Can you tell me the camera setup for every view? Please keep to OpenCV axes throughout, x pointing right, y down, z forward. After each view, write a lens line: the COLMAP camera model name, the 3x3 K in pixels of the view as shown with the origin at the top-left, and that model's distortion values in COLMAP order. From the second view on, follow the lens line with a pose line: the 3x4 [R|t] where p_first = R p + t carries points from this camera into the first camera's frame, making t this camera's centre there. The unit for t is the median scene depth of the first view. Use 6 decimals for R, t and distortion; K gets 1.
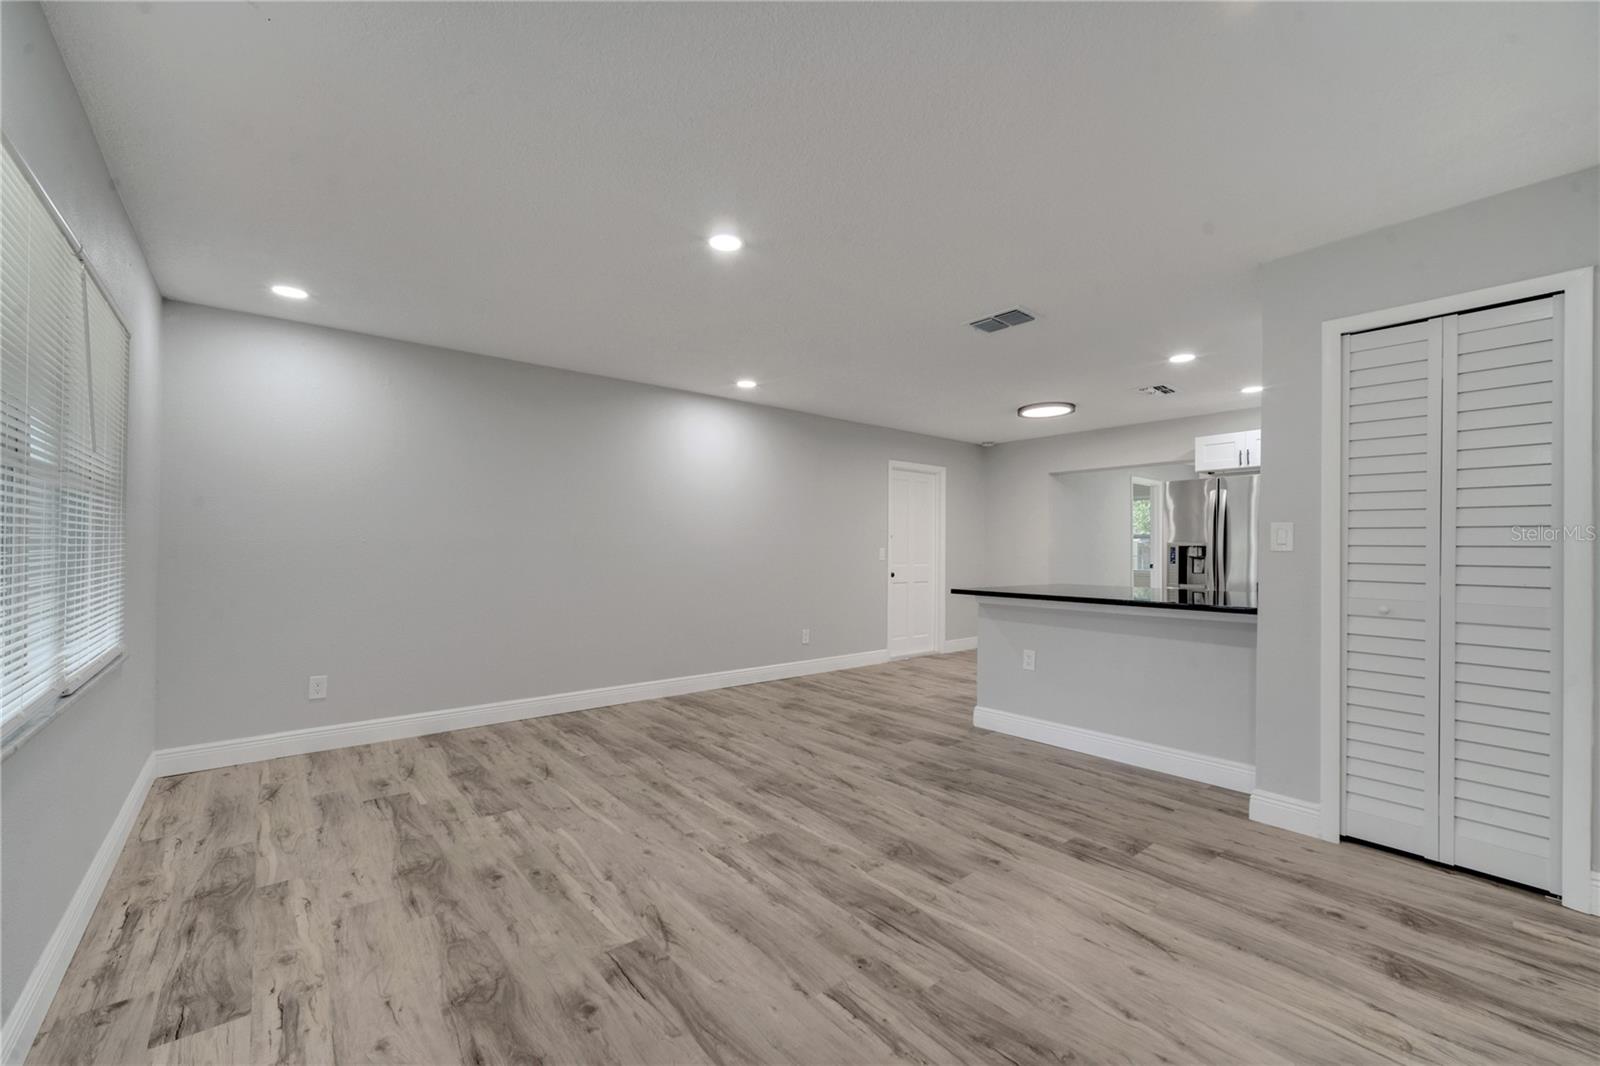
lens RADIAL K [[643.4, 0, 796.7], [0, 643.4, 550.2], [0, 0, 1]] dist [0.004166, -0.000353]
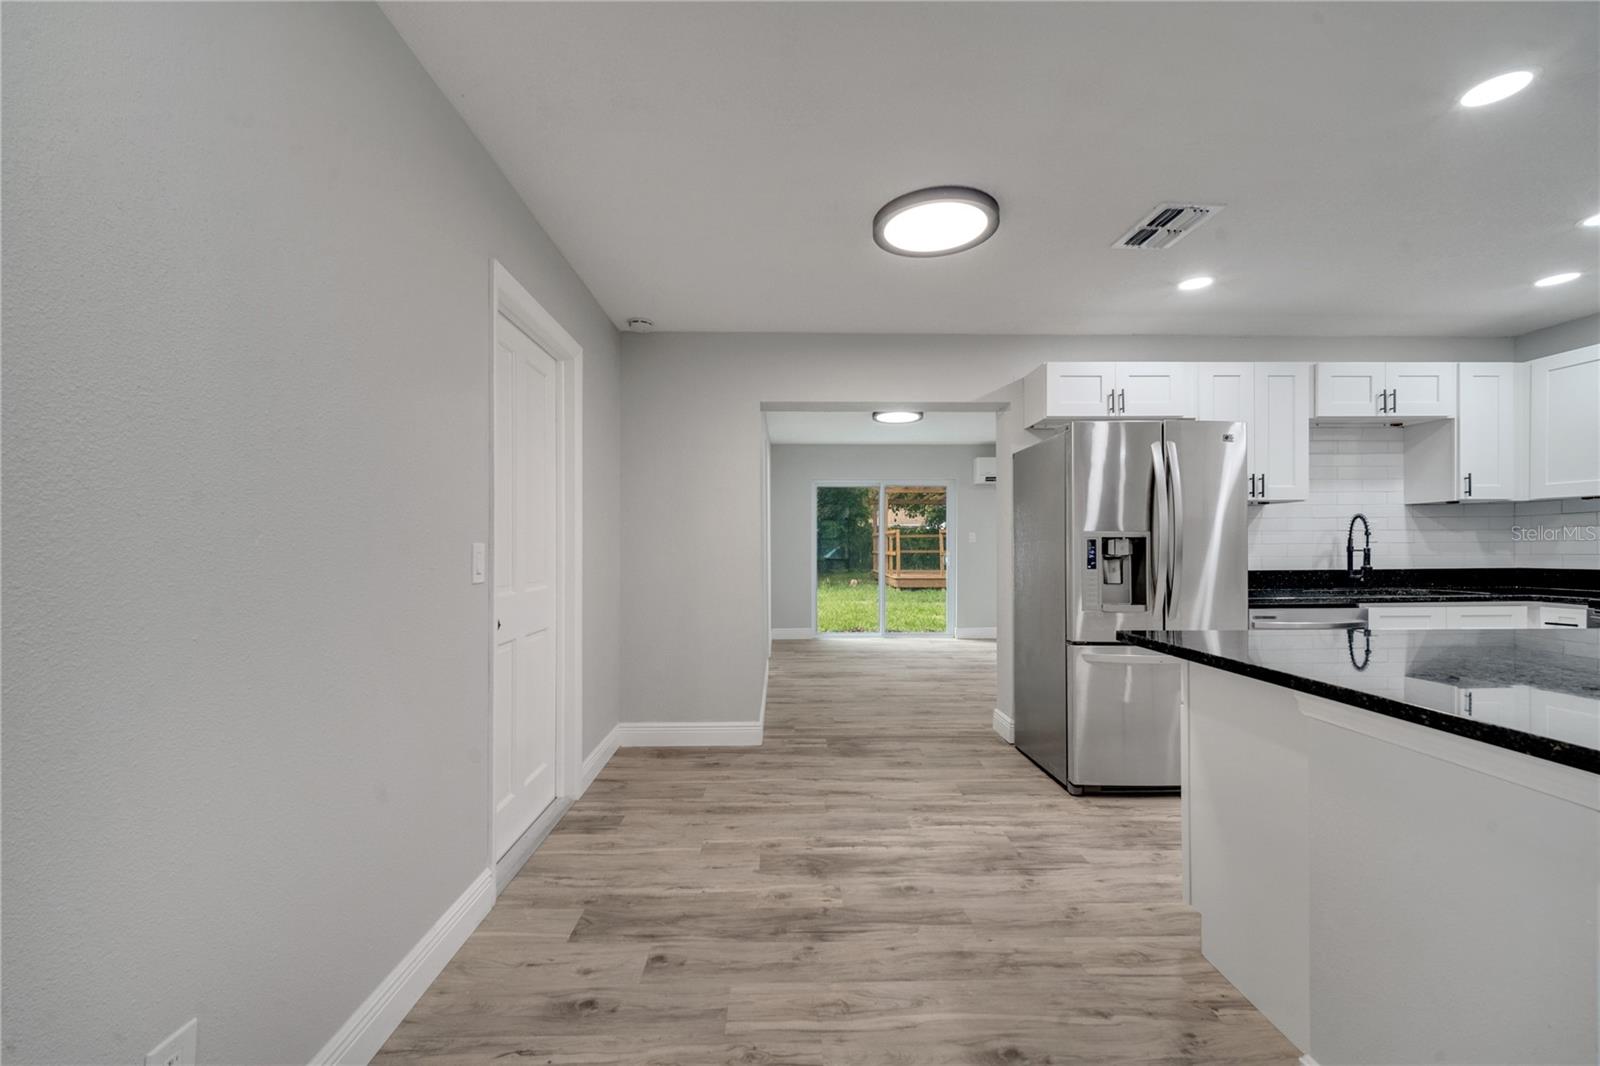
lens RADIAL K [[654.6, 0, 794.4], [0, 654.6, 549.8], [0, 0, 1]] dist [0.003602, -0.000580]
pose [[0.618095, -0.009732, 0.786043, -0.034610], [0.006811, 0.999952, 0.007025, -0.002691], [-0.786074, 0.001012, 0.618132, 1.427308]]
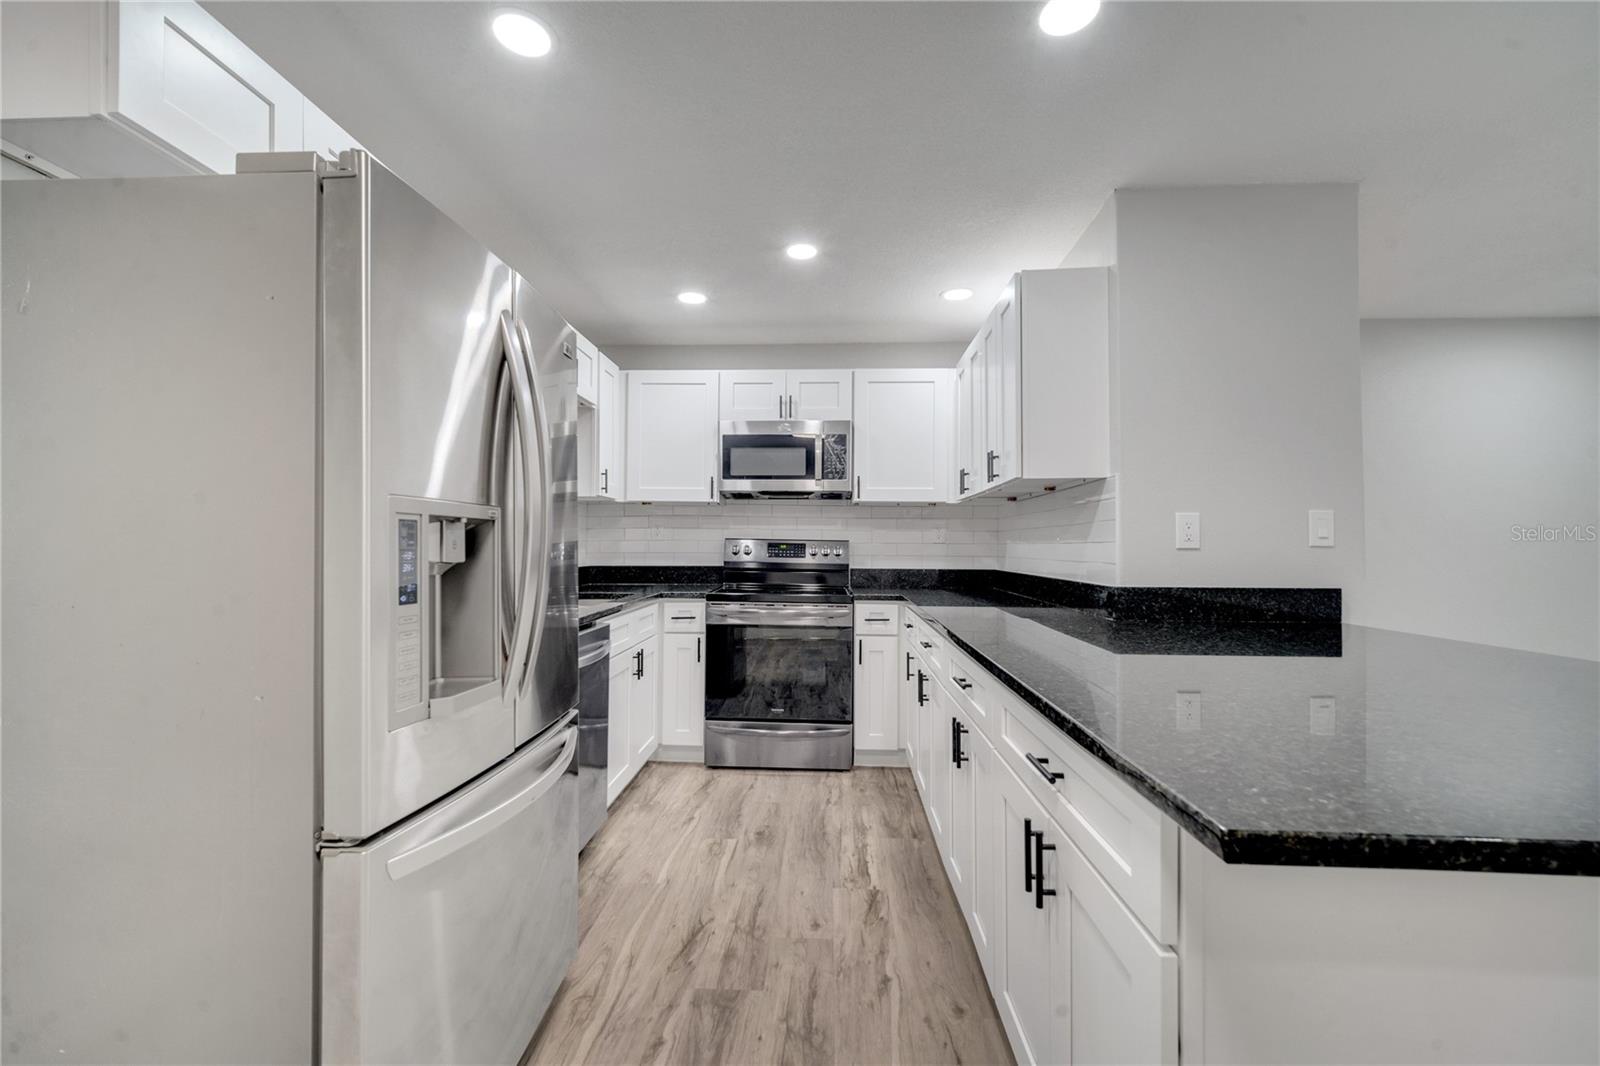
lens RADIAL K [[642.5, 0, 797.4], [0, 642.5, 538.0], [0, 0, 1]] dist [0.001848, 0.000078]
pose [[-0.742772, 0.000000, 0.669545, 0.616002], [-0.007980, 0.999929, -0.008852, 0.001865], [-0.669497, -0.011918, -0.742719, 1.785028]]
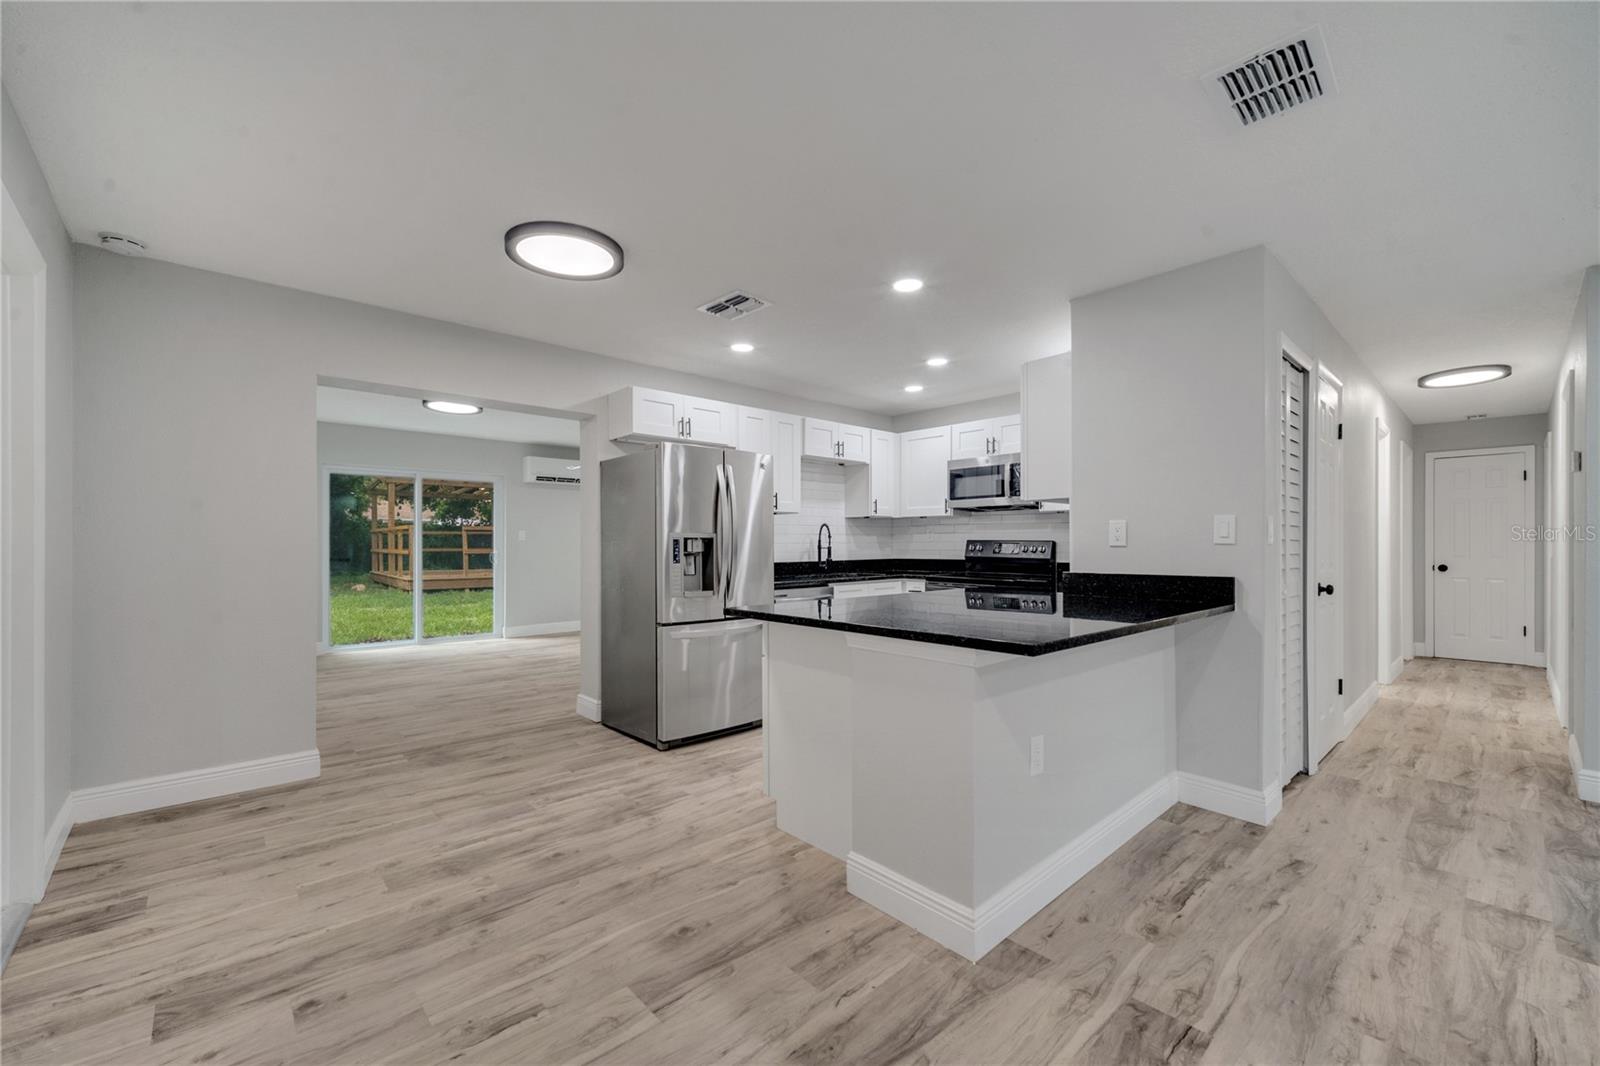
lens RADIAL K [[650.7, 0, 795.6], [0, 650.7, 545.9], [0, 0, 1]] dist [0.002748, -0.000176]
pose [[-0.051215, -0.006551, 0.998666, -0.190017], [0.001447, 0.999977, 0.006634, -0.003691], [-0.998687, 0.001785, -0.051205, 1.522207]]
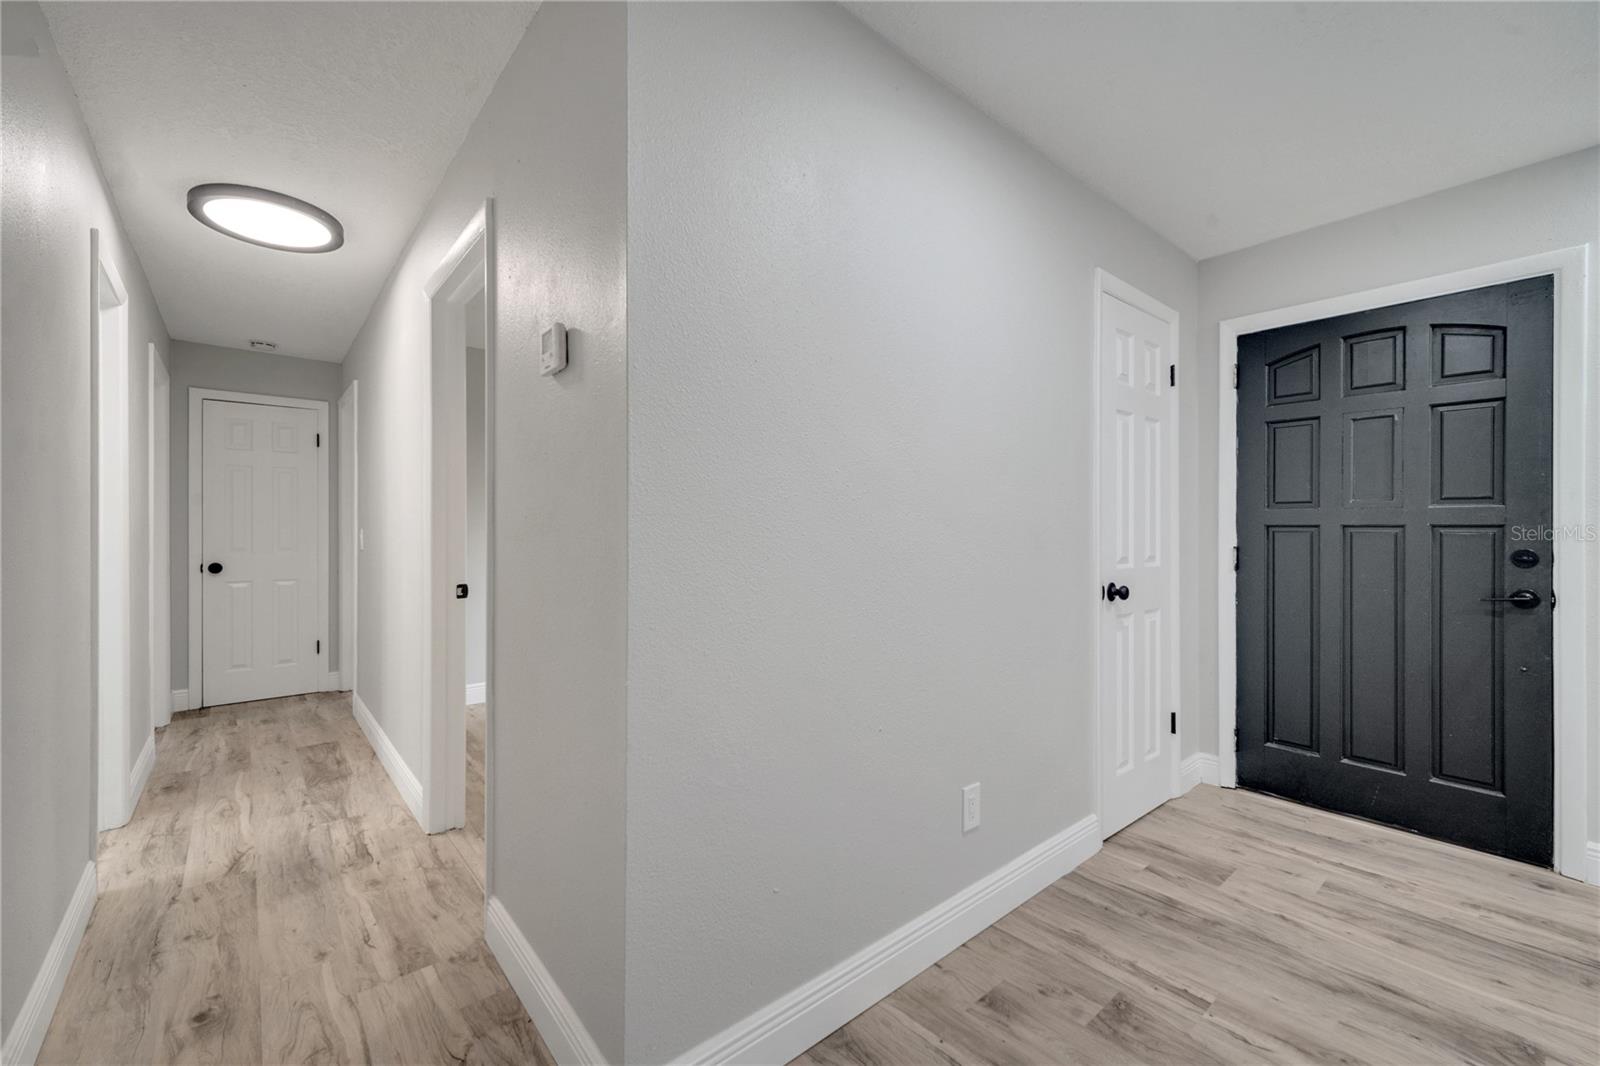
lens RADIAL K [[653.4, 0, 795.6], [0, 653.4, 528.4], [0, 0, 1]] dist [0.001787, 0.000149]
pose [[-0.999922, -0.002787, -0.012205, 0.588966], [-0.002728, 0.999984, -0.004855, 0.004370], [0.012218, -0.004821, -0.999914, 0.733555]]
